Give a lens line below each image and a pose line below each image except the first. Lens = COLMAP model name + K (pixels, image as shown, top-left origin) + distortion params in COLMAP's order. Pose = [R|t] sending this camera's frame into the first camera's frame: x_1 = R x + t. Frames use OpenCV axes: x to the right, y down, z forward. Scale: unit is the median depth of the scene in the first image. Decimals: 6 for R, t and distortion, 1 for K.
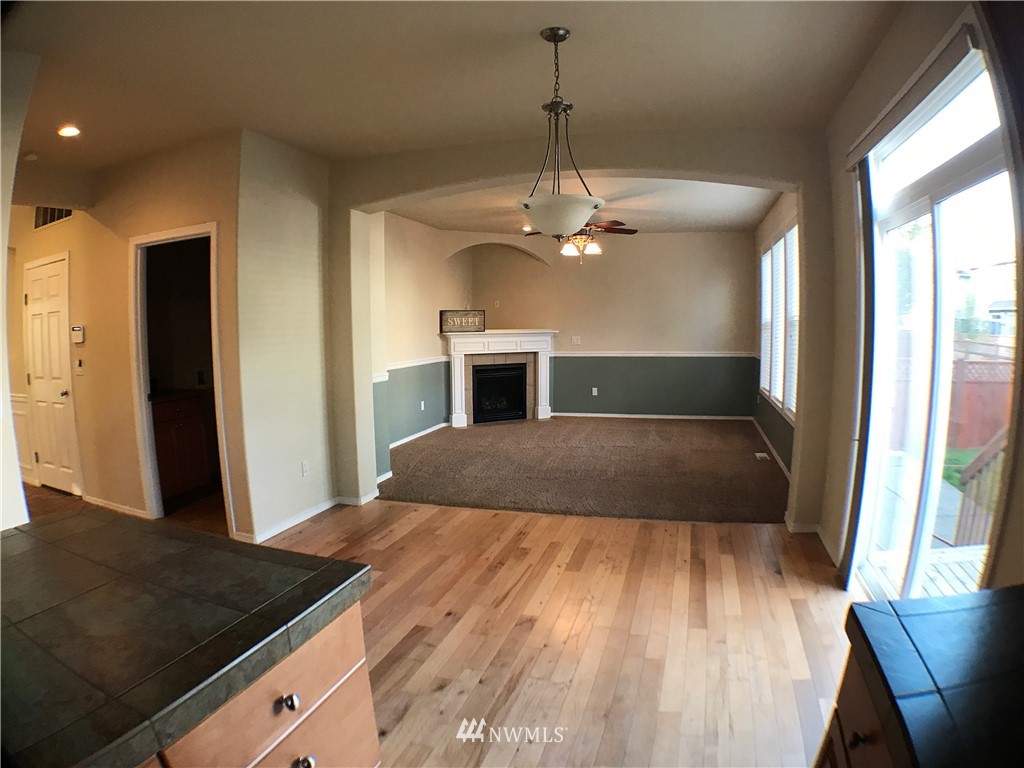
lens RADIAL K [[621.7, 0, 510.5], [0, 621.7, 377.6], [0, 0, 1]] dist [-0.277128, 0.050551]
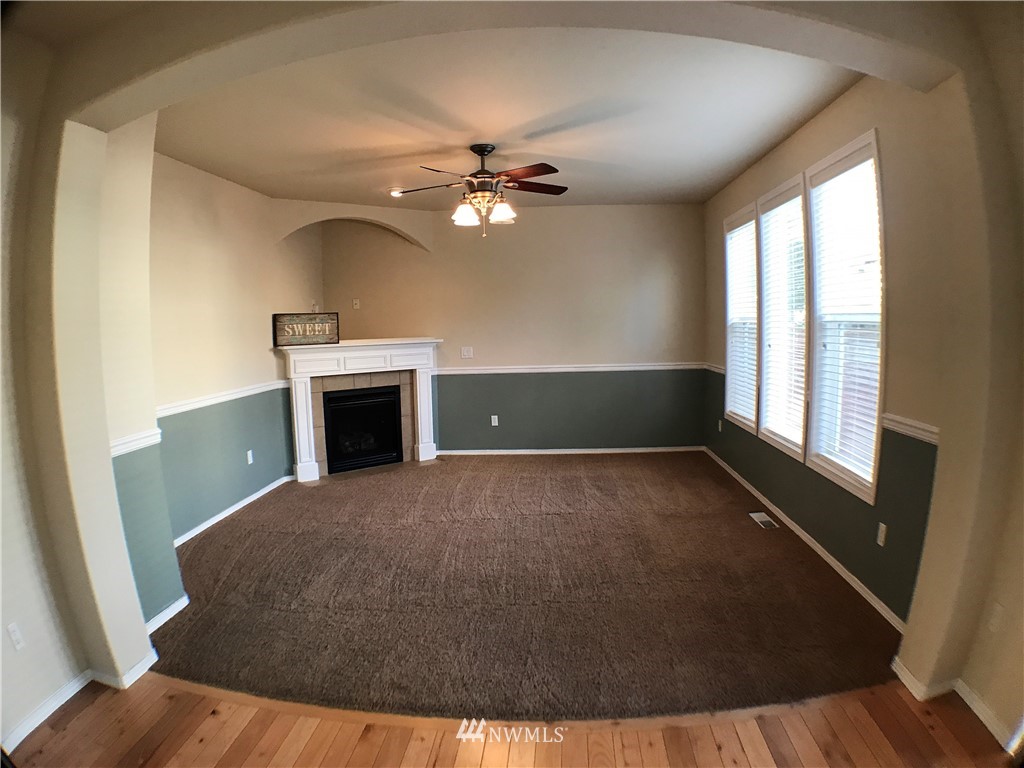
lens RADIAL K [[597.8, 0, 517.8], [0, 597.8, 409.0], [0, 0, 1]] dist [-0.183512, 0.001945]
pose [[0.973258, -0.040919, 0.226041, 0.002467], [0.029227, 0.998068, 0.054833, -0.030904], [-0.227848, -0.046760, 0.972573, 0.313075]]
